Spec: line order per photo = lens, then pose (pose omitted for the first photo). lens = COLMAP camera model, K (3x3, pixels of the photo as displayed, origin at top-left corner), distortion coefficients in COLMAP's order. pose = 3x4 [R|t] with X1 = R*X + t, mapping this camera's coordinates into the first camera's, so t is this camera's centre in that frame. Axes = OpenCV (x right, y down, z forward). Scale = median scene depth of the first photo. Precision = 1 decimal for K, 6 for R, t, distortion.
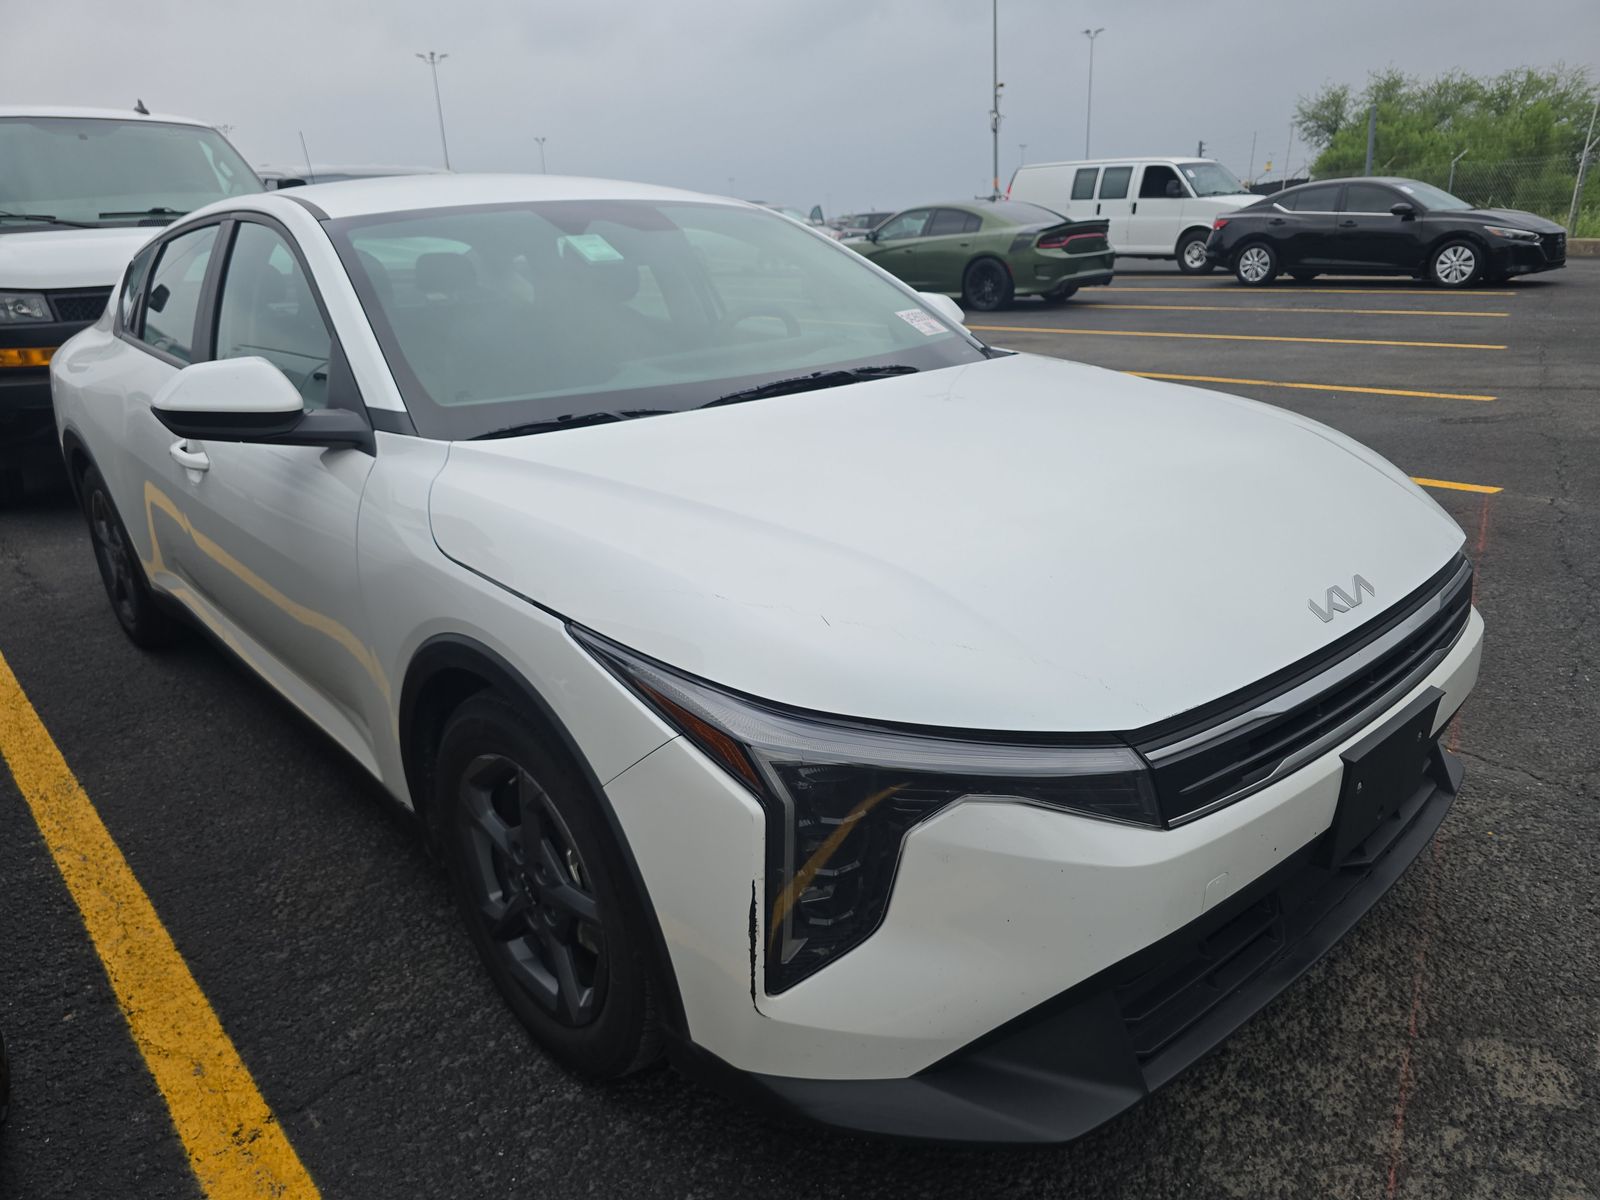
lens RADIAL K [[1099.5, 0, 800.0], [0, 1099.5, 600.0], [0, 0, 1]] dist [0.011477, -0.005494]
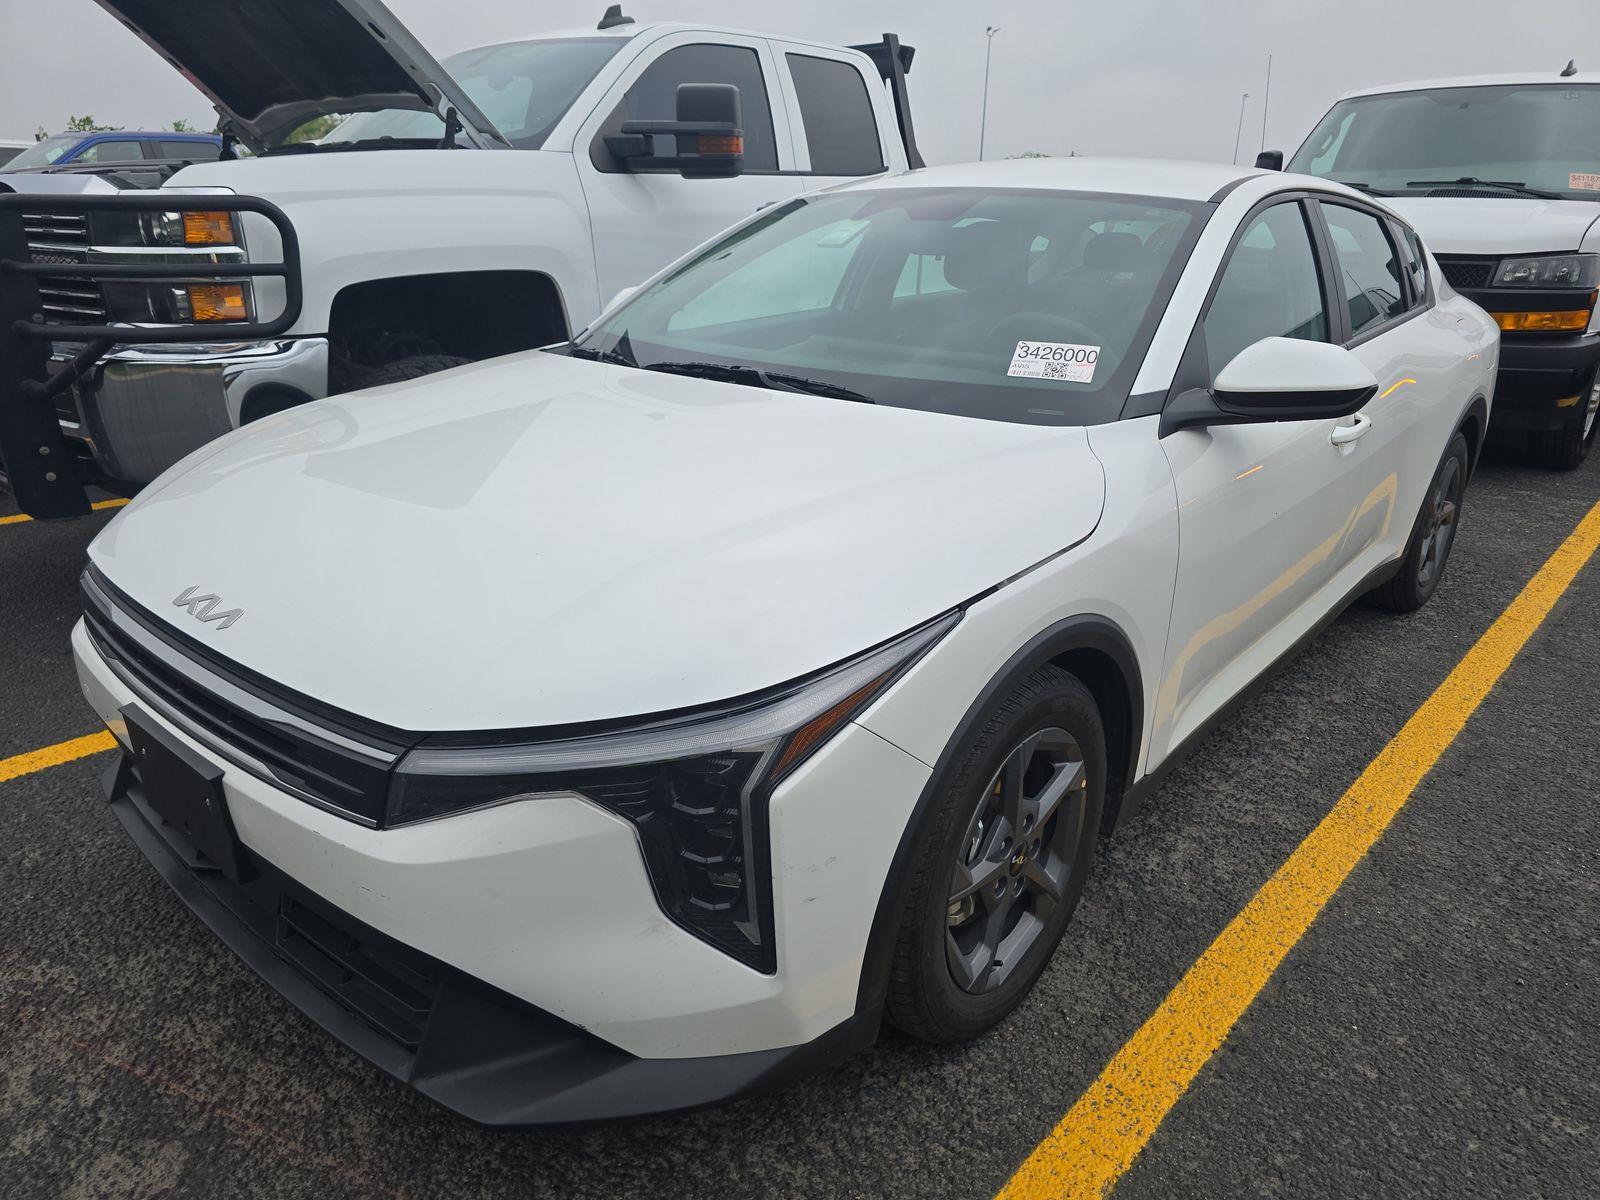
lens RADIAL K [[1067.3, 0, 800.0], [0, 1067.3, 600.0], [0, 0, 1]] dist [0.035619, -0.027570]
pose [[0.120312, 0.372414, -0.920235, 1.429547], [-0.333733, 0.888191, 0.315814, -0.489425], [0.934958, 0.269117, 0.231147, 1.252897]]
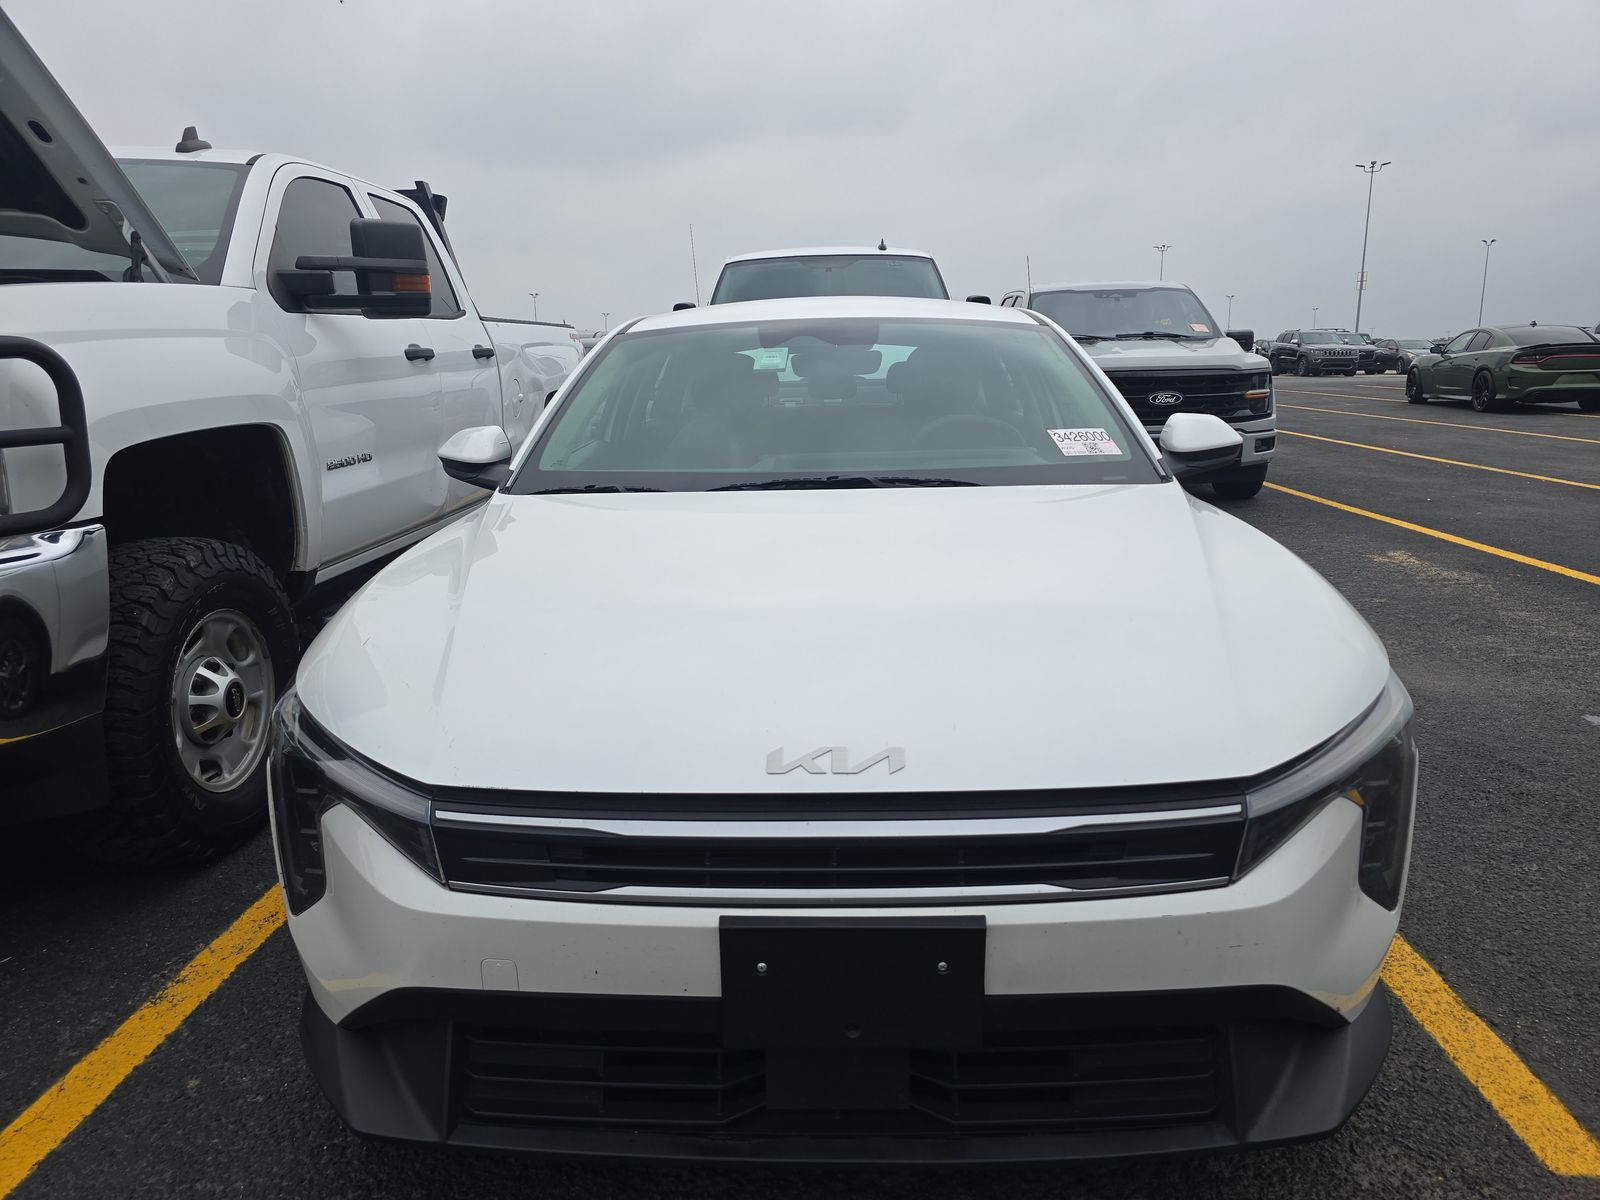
lens RADIAL K [[1067.3, 0, 800.0], [0, 1067.3, 600.0], [0, 0, 1]] dist [0.035619, -0.027570]
pose [[0.723382, 0.170113, -0.669164, 0.993622], [-0.225229, 0.974297, 0.004206, -0.120455], [0.652680, 0.147672, 0.743103, 0.319392]]
